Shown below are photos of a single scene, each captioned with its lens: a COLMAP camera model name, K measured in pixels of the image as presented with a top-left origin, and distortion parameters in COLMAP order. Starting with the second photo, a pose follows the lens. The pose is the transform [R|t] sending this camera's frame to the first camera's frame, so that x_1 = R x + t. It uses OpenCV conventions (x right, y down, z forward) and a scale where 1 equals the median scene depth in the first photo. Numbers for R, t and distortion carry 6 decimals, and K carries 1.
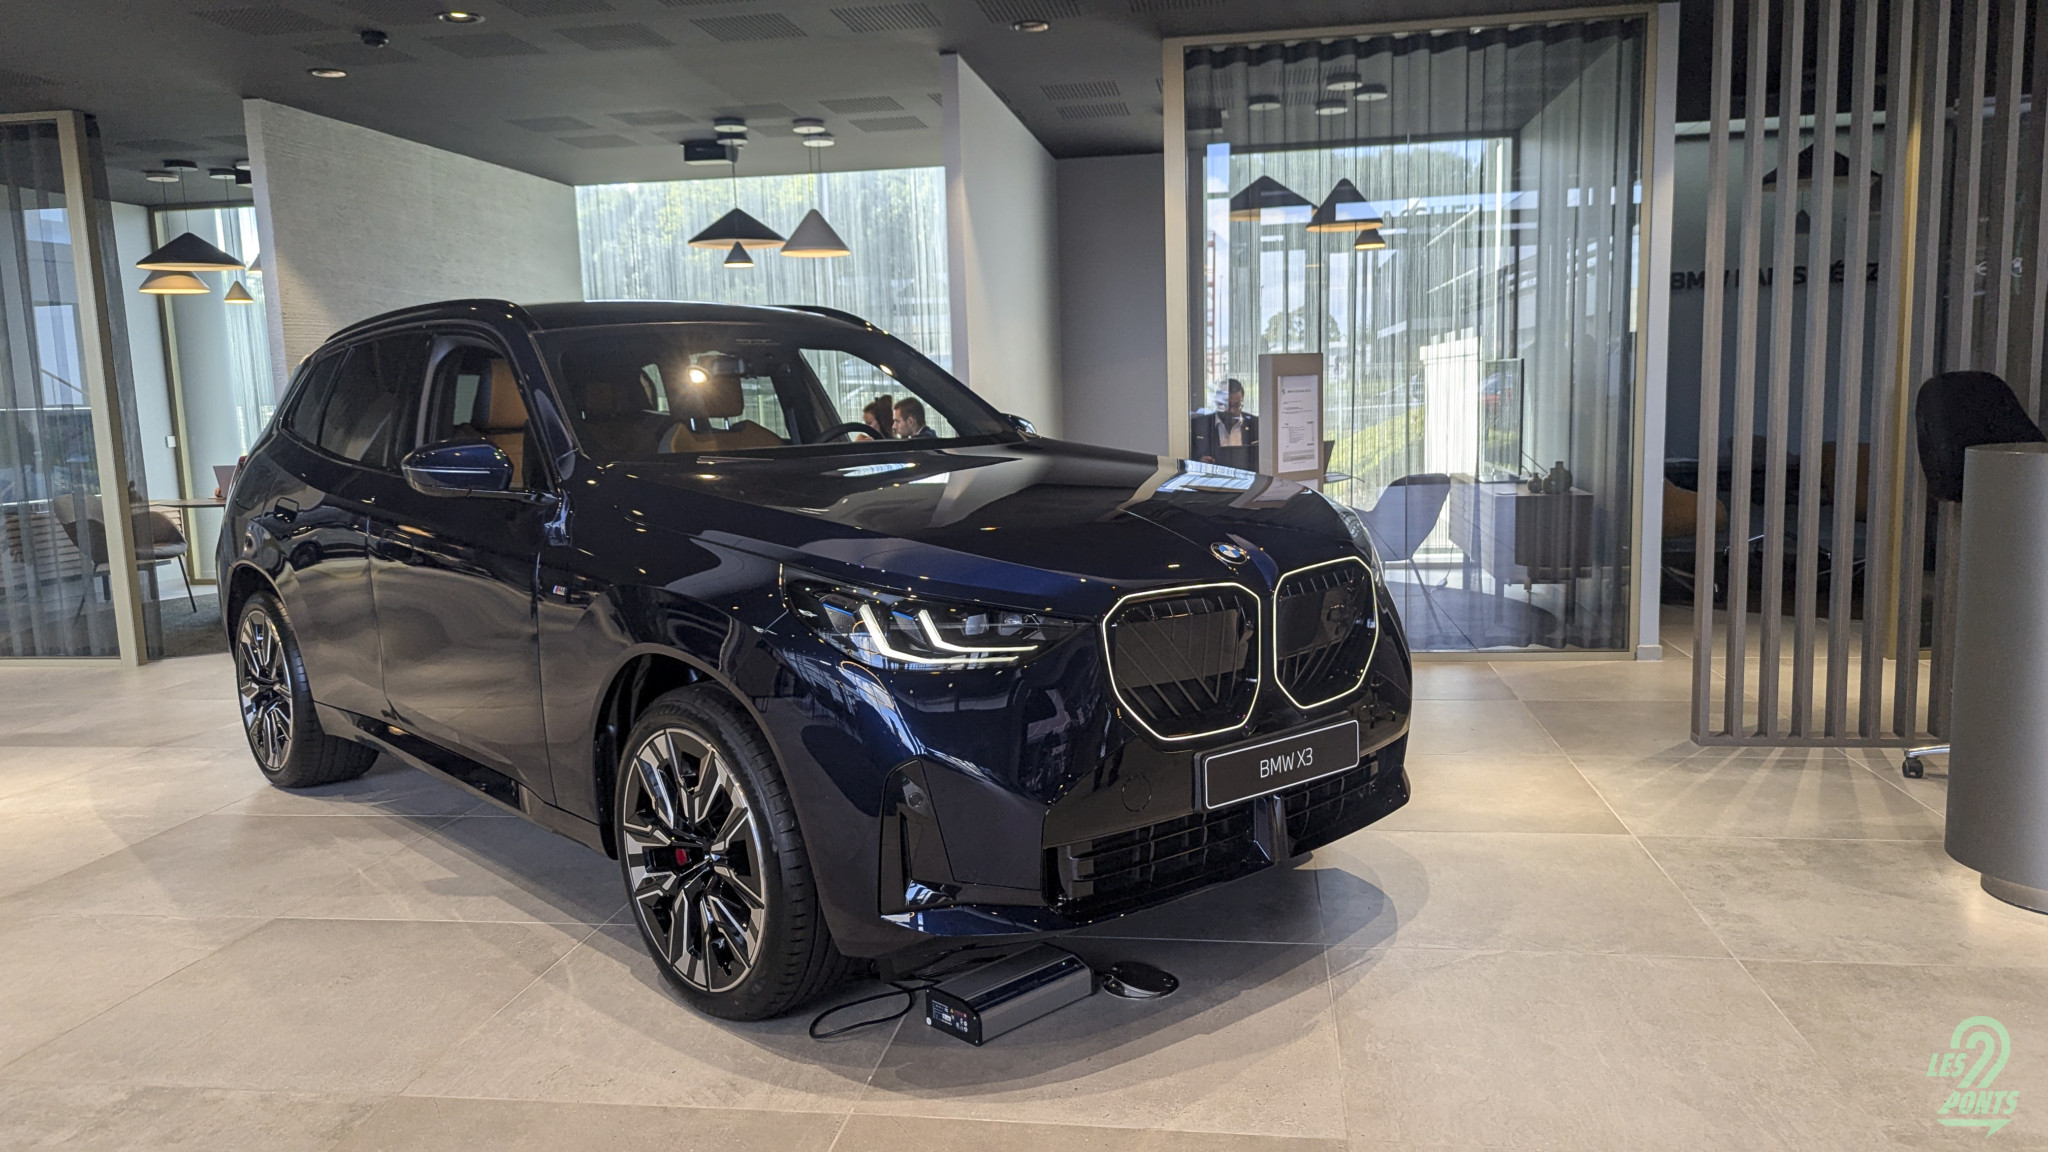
lens RADIAL K [[1477.8, 0, 1041.3], [0, 1477.8, 573.9], [0, 0, 1]] dist [0.081189, -0.062171]
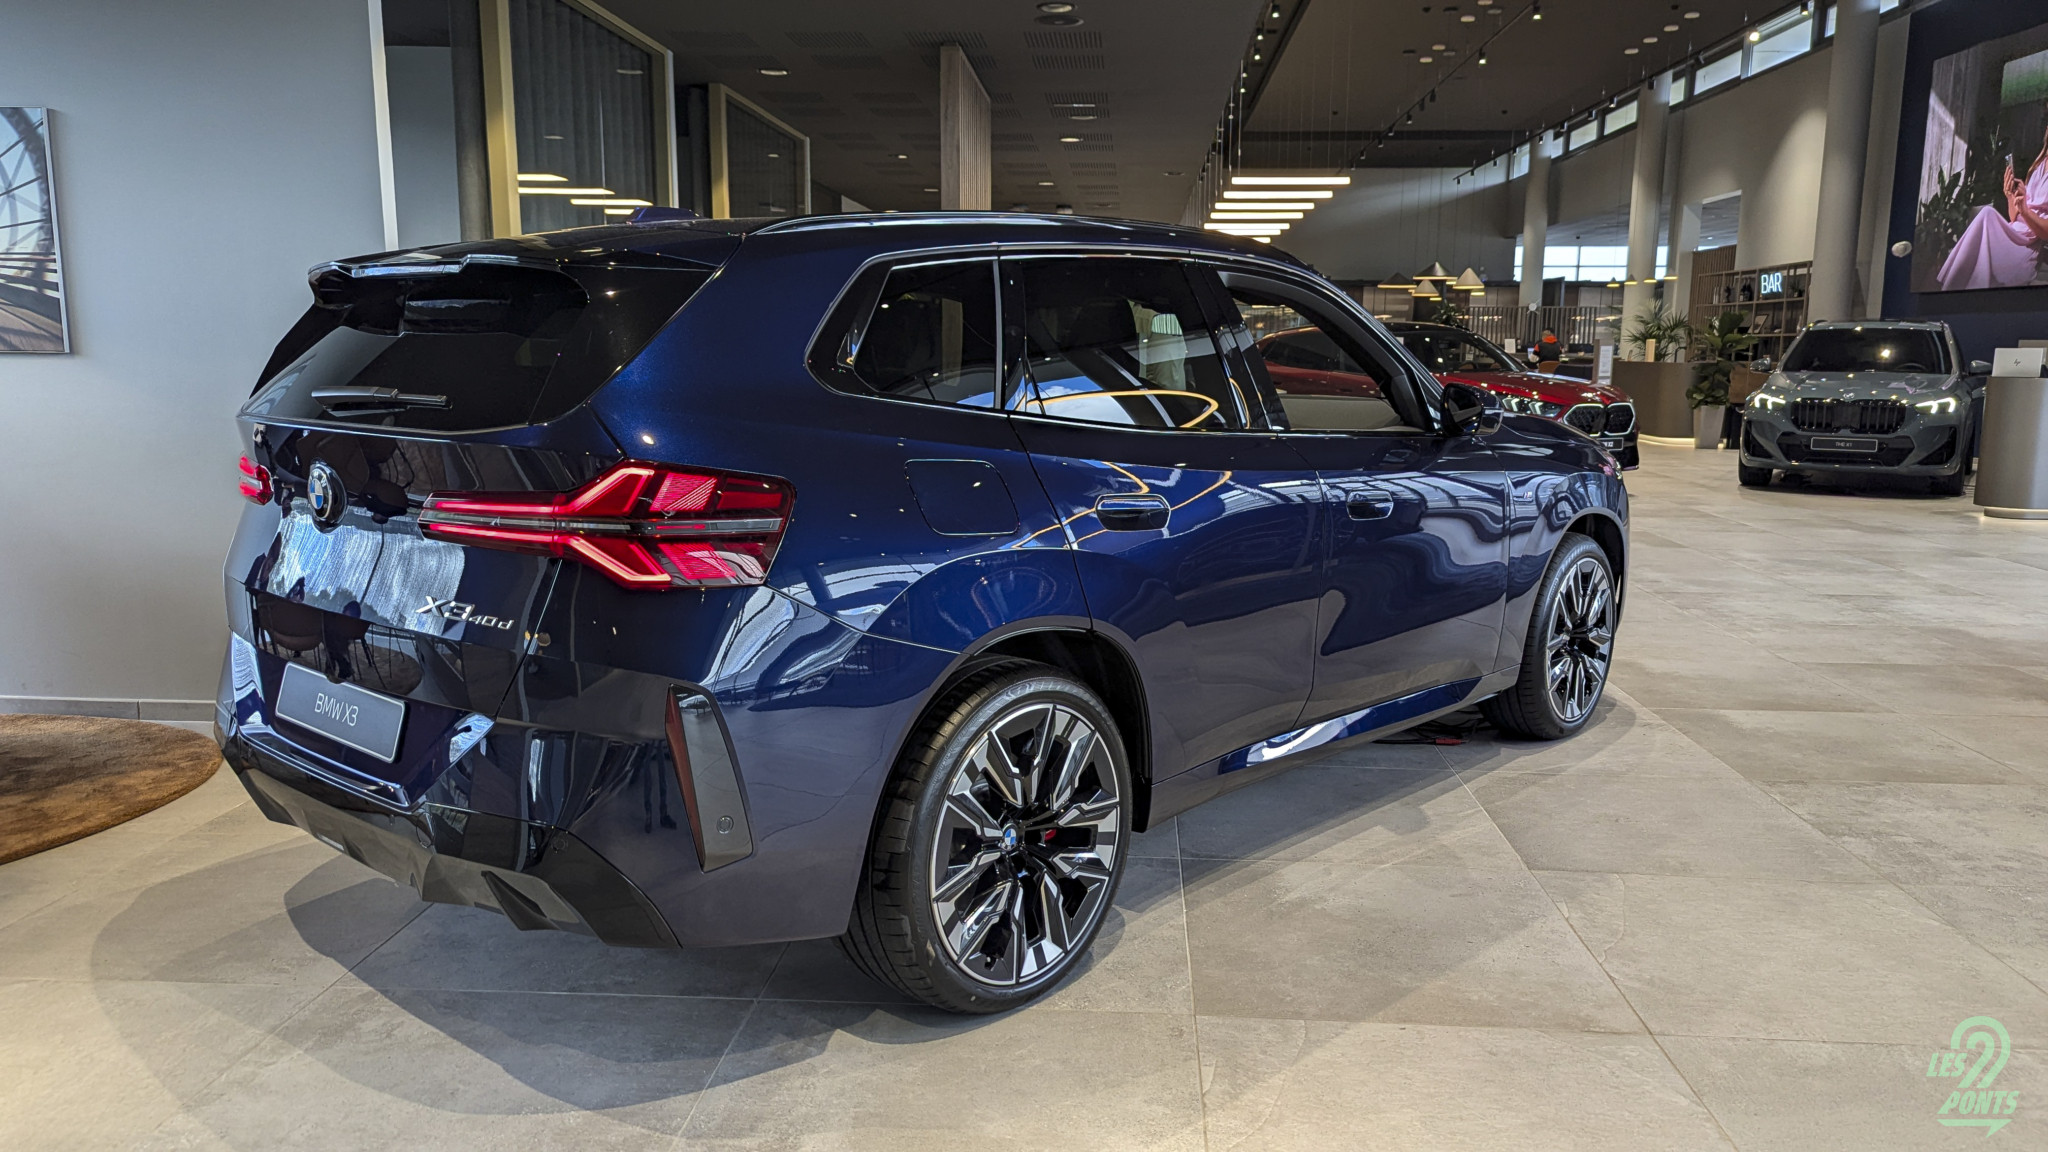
lens RADIAL K [[1451.0, 0, 1029.7], [0, 1451.0, 589.2], [0, 0, 1]] dist [0.067660, -0.062805]
pose [[-0.091060, -0.135804, 0.986542, -1.340320], [0.121139, 0.981790, 0.146332, -0.127592], [-0.988450, 0.132834, -0.072950, 1.310490]]
